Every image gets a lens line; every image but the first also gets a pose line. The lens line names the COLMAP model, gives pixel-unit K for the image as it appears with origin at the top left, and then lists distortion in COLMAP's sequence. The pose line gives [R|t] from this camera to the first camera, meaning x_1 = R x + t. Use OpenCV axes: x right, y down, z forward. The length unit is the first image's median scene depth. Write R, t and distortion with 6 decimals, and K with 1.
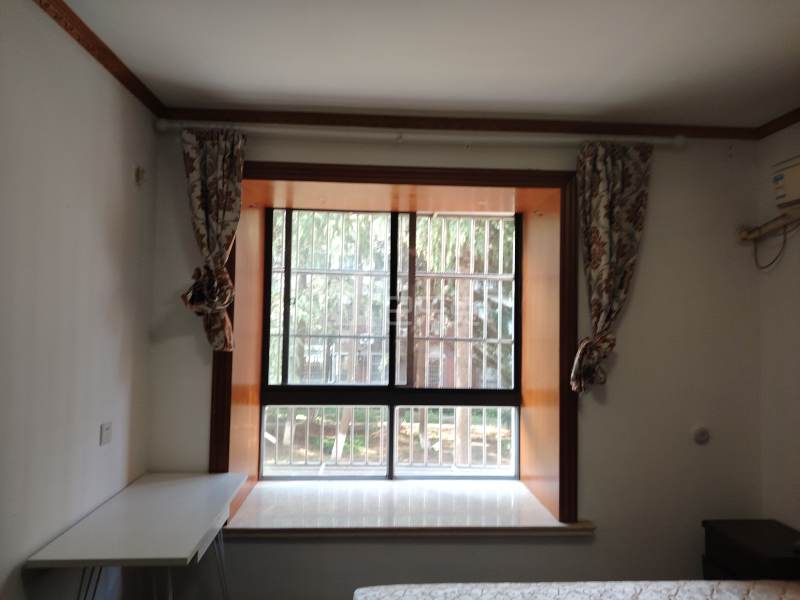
lens RADIAL K [[551.1, 0, 398.5], [0, 551.1, 305.1], [0, 0, 1]] dist [0.019256, -0.017124]
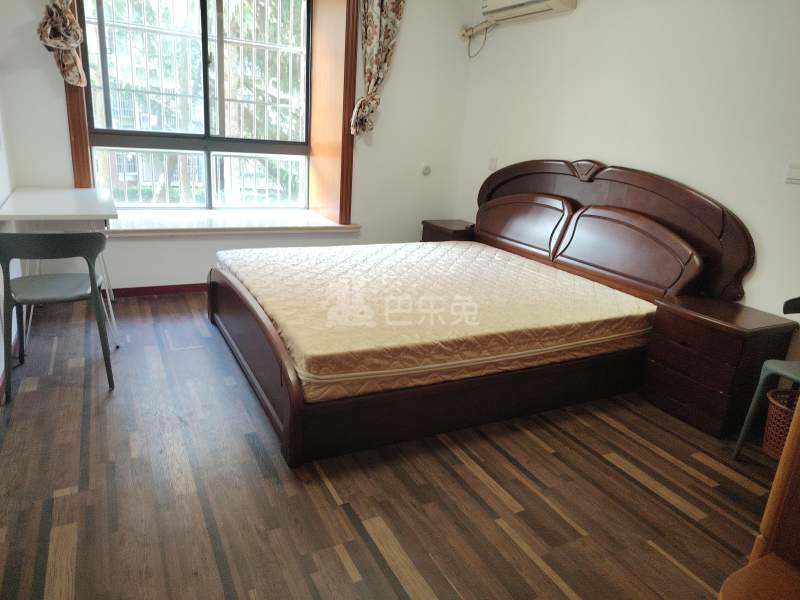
lens RADIAL K [[551.1, 0, 403.0], [0, 551.1, 301.6], [0, 0, 1]] dist [0.019256, -0.017124]
pose [[0.910273, -0.078121, 0.406571, -0.194180], [-0.069594, 0.939189, 0.336276, 0.068496], [-0.408117, -0.334398, 0.849482, -0.462286]]
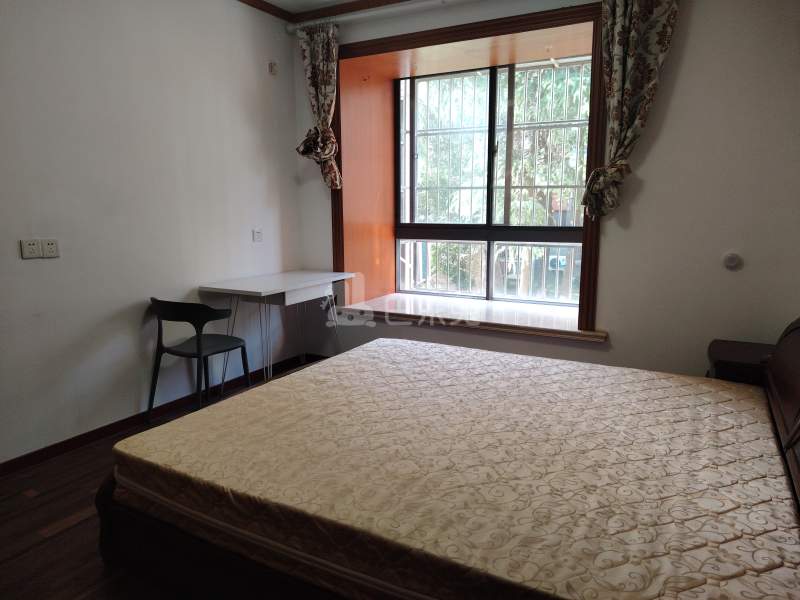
lens RADIAL K [[551.1, 0, 398.5], [0, 551.1, 298.9], [0, 0, 1]] dist [0.019256, -0.017124]
pose [[0.852989, 0.069637, -0.517263, 0.584839], [0.033038, 0.981868, 0.186666, 0.101826], [0.520883, -0.176314, 0.835221, -0.166362]]
